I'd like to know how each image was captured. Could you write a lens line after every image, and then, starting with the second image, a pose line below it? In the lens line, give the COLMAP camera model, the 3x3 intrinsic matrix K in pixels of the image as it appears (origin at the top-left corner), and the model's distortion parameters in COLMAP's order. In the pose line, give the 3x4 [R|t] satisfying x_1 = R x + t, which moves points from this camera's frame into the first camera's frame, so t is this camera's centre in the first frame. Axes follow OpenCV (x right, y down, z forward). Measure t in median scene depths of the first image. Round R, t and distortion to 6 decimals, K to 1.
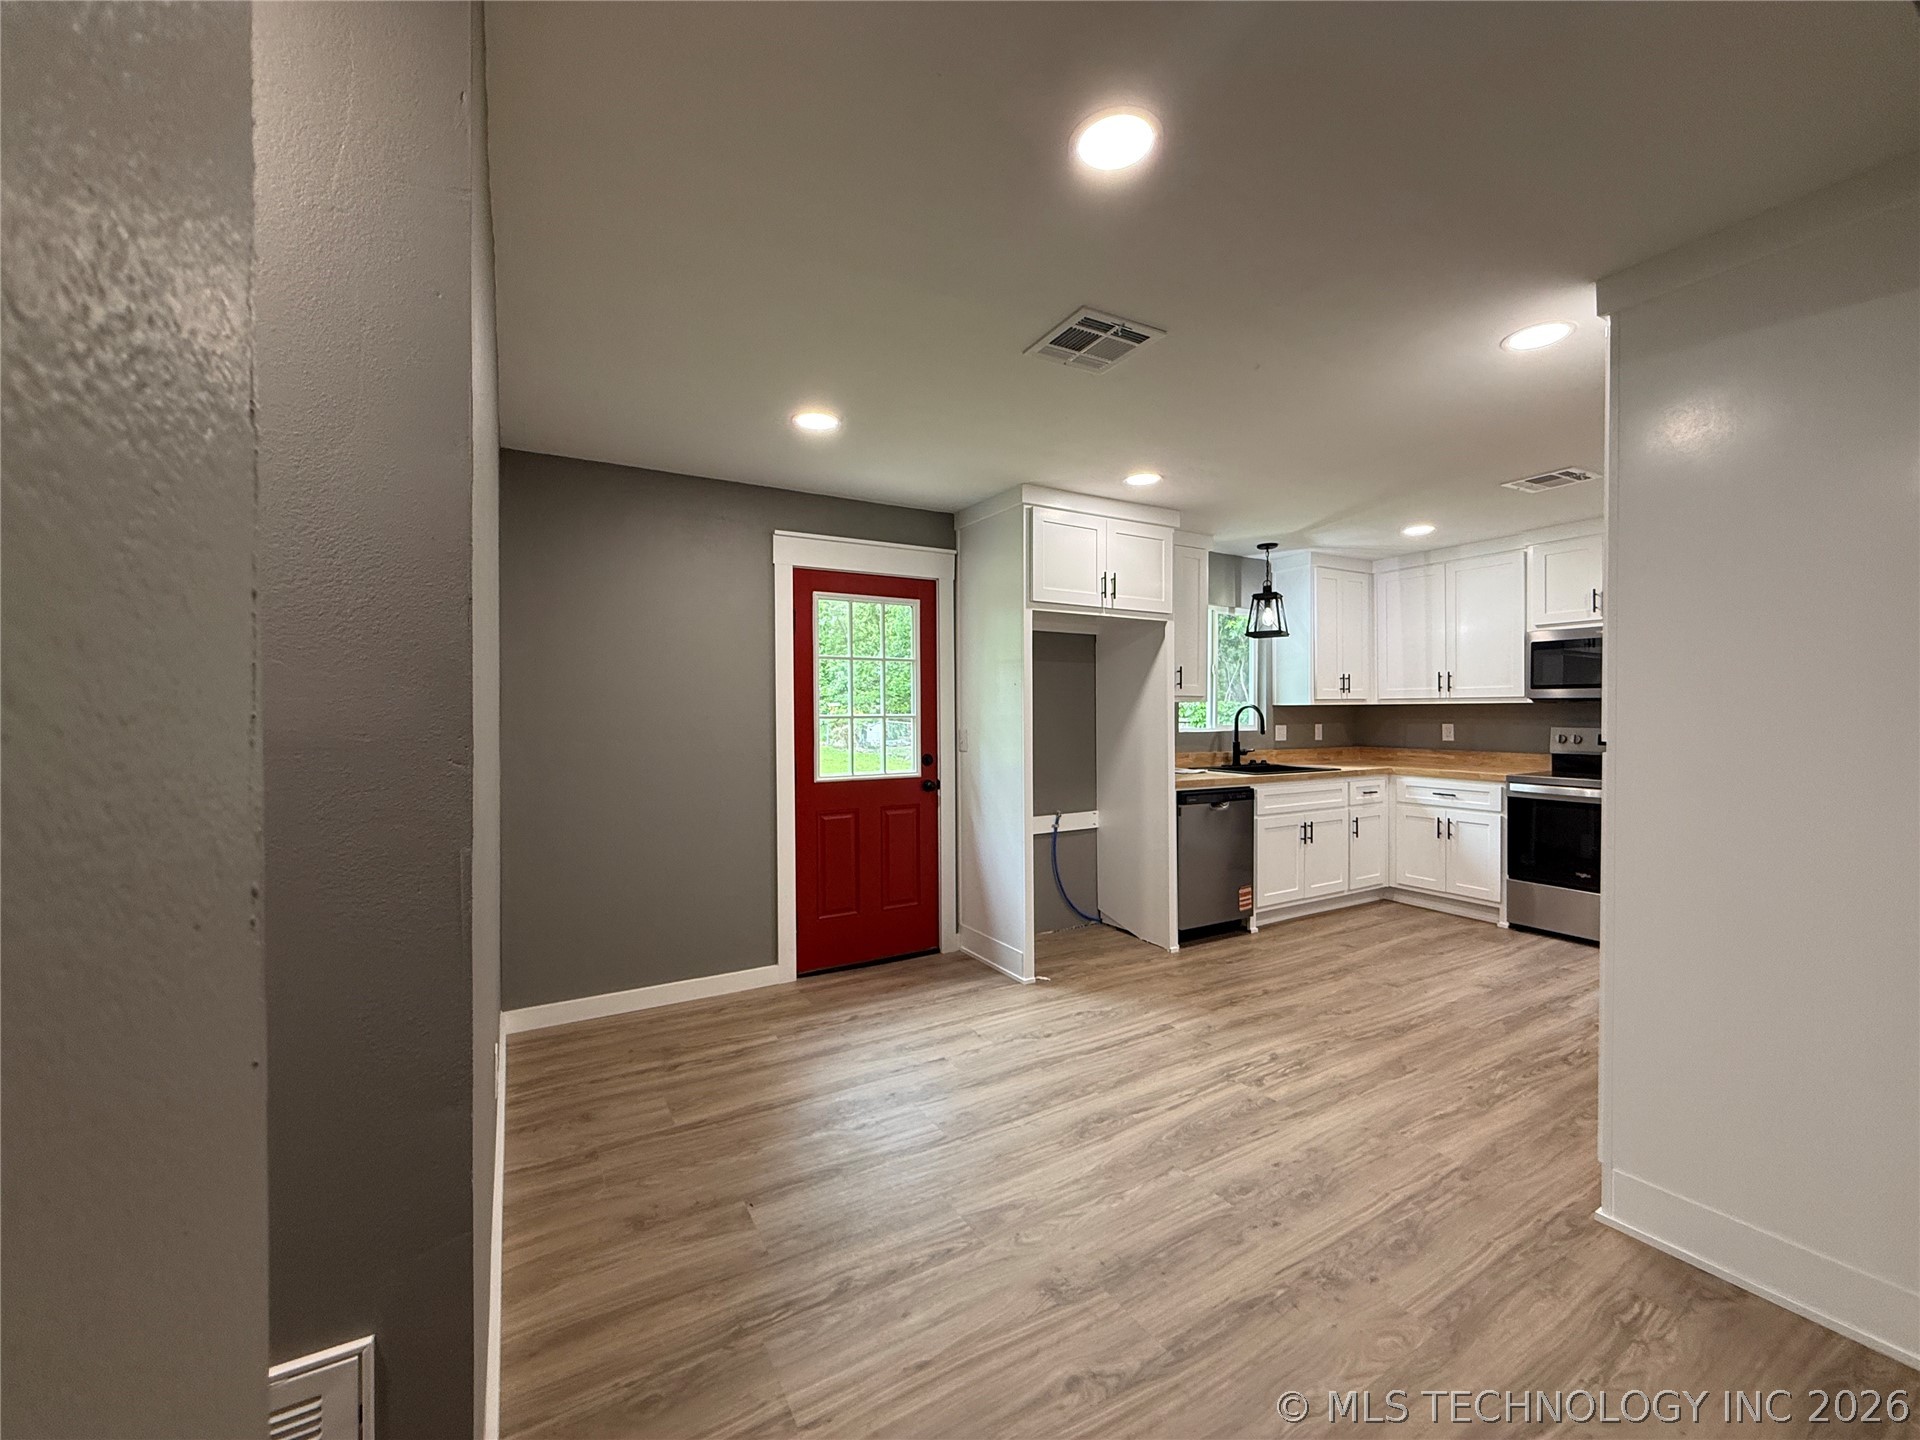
lens RADIAL K [[764.6, 0, 956.0], [0, 764.6, 718.7], [0, 0, 1]] dist [-0.002392, -0.000043]
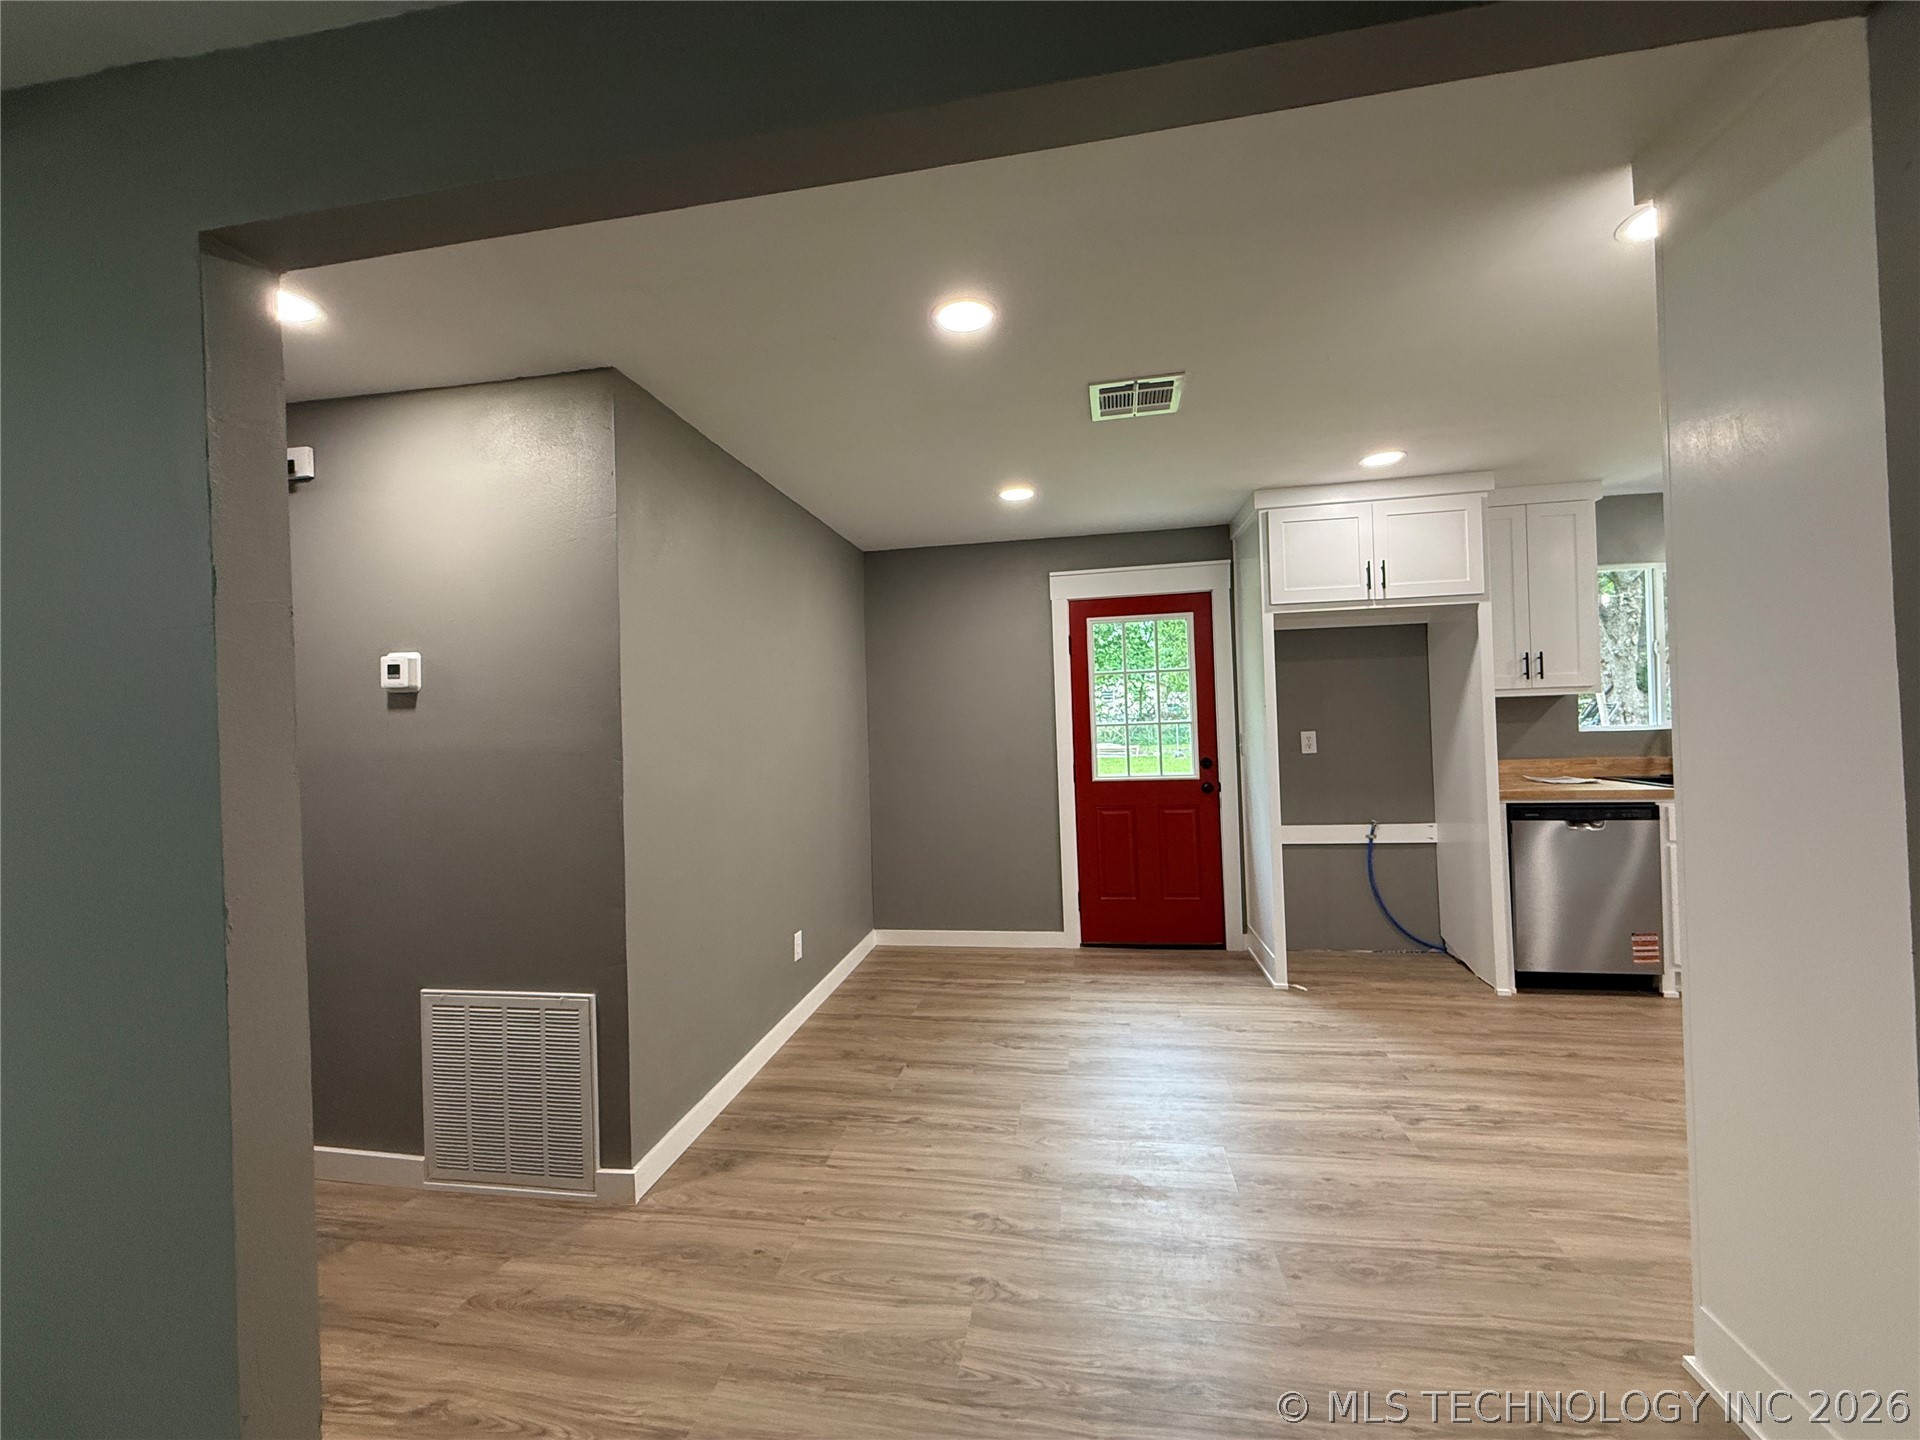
lens RADIAL K [[764.6, 0, 956.0], [0, 764.6, 718.7], [0, 0, 1]] dist [-0.002392, -0.000043]
pose [[0.767576, -0.026602, -0.640406, 0.428434], [0.024410, 0.999627, -0.012266, -0.003059], [0.640493, -0.006218, 0.767939, -0.032059]]
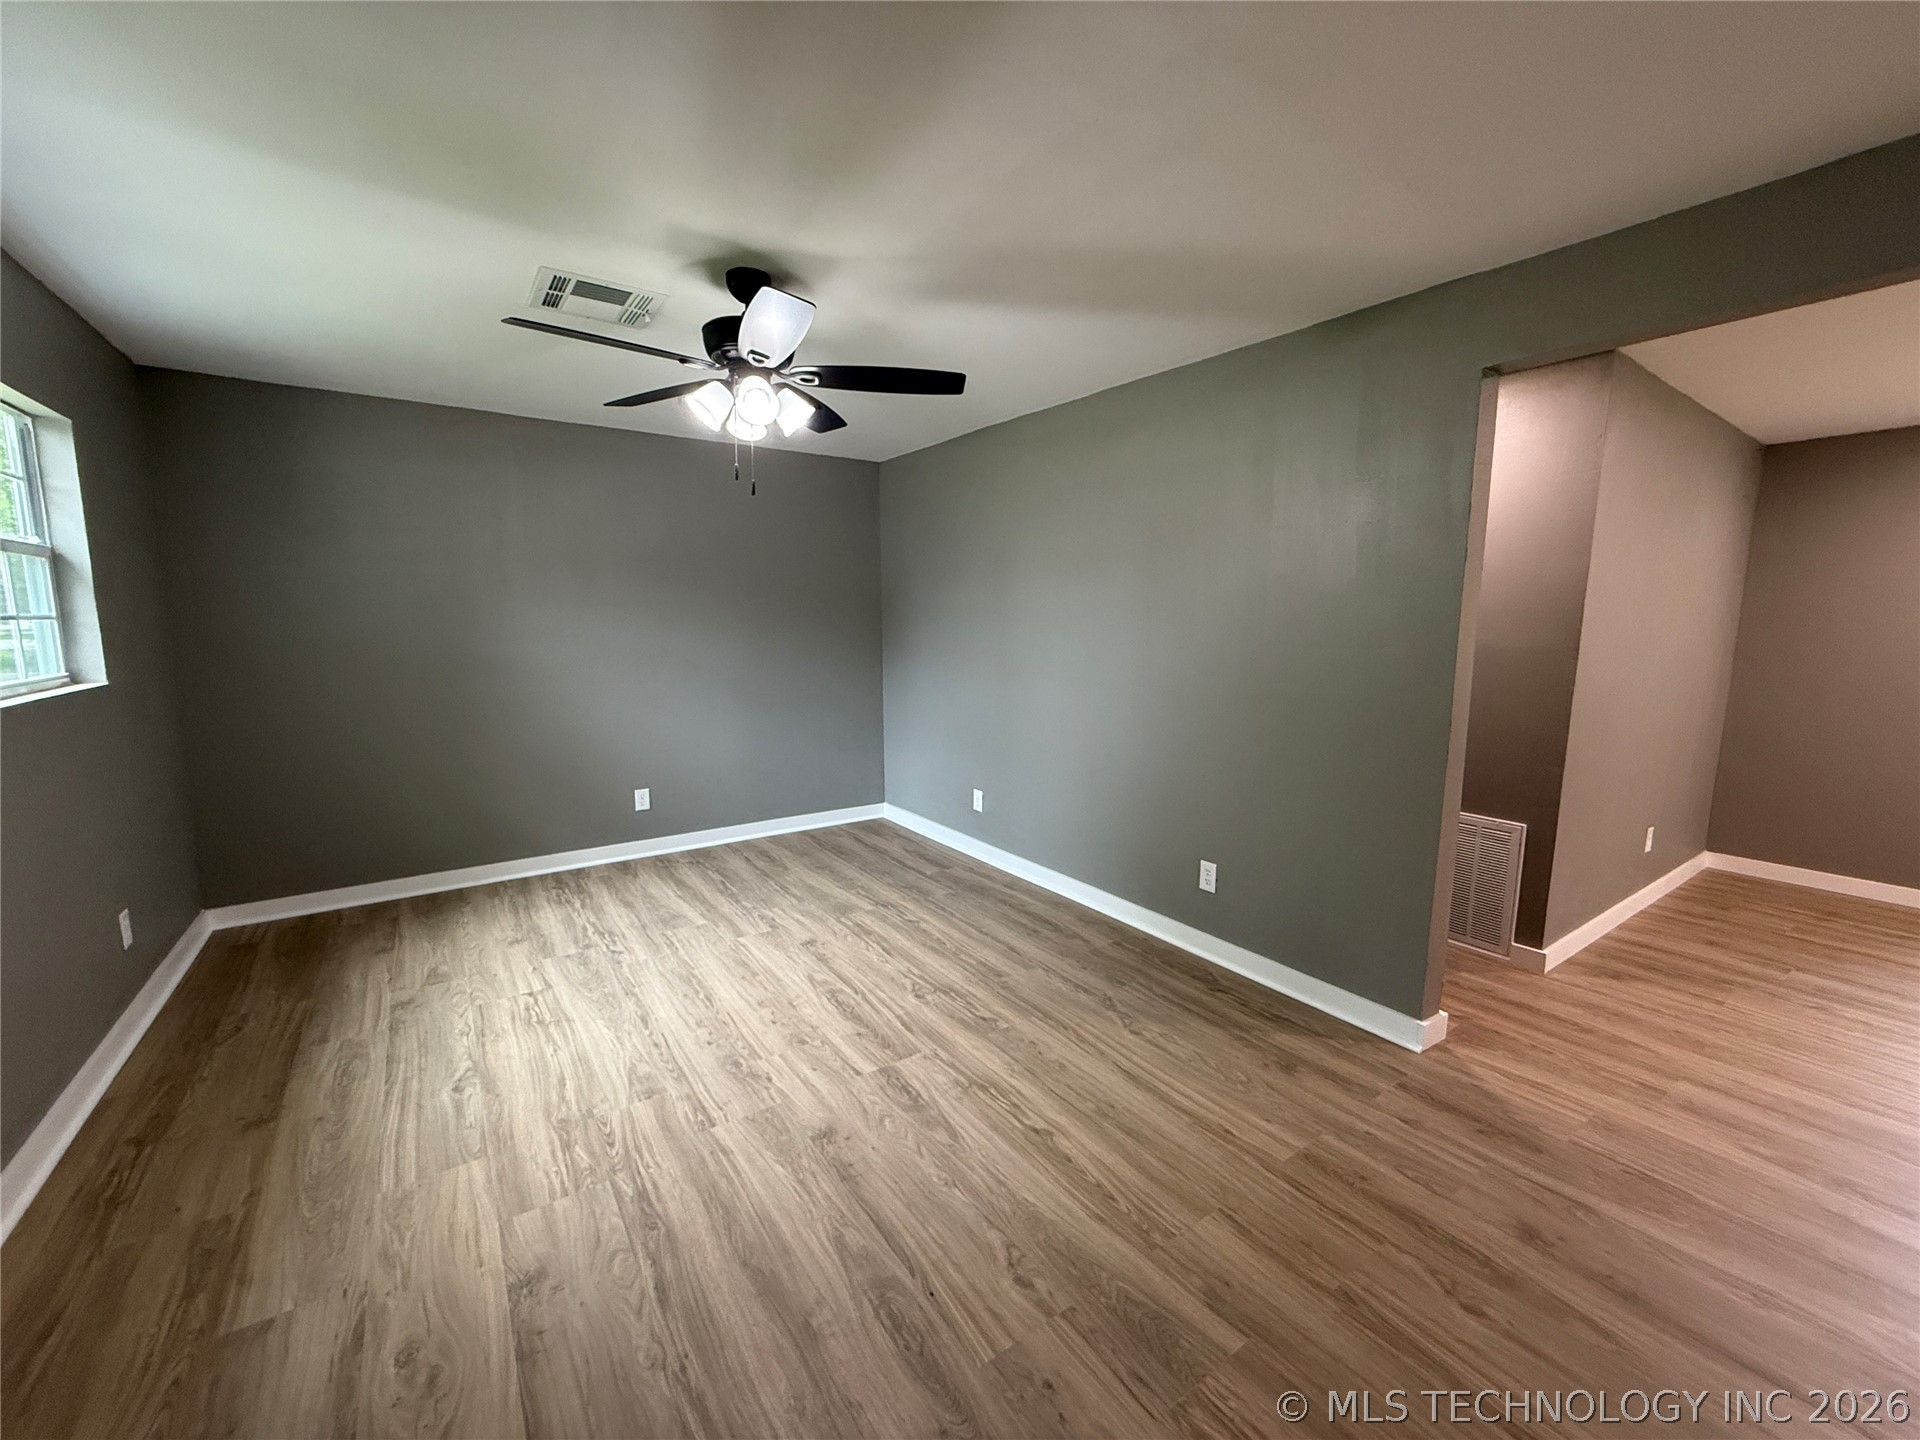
lens RADIAL K [[764.6, 0, 956.0], [0, 764.6, 718.7], [0, 0, 1]] dist [-0.002392, -0.000043]
pose [[0.082498, 0.127421, -0.988412, 0.593164], [-0.024482, 0.991752, 0.125808, -0.008665], [0.996290, 0.013819, 0.084937, -0.467871]]
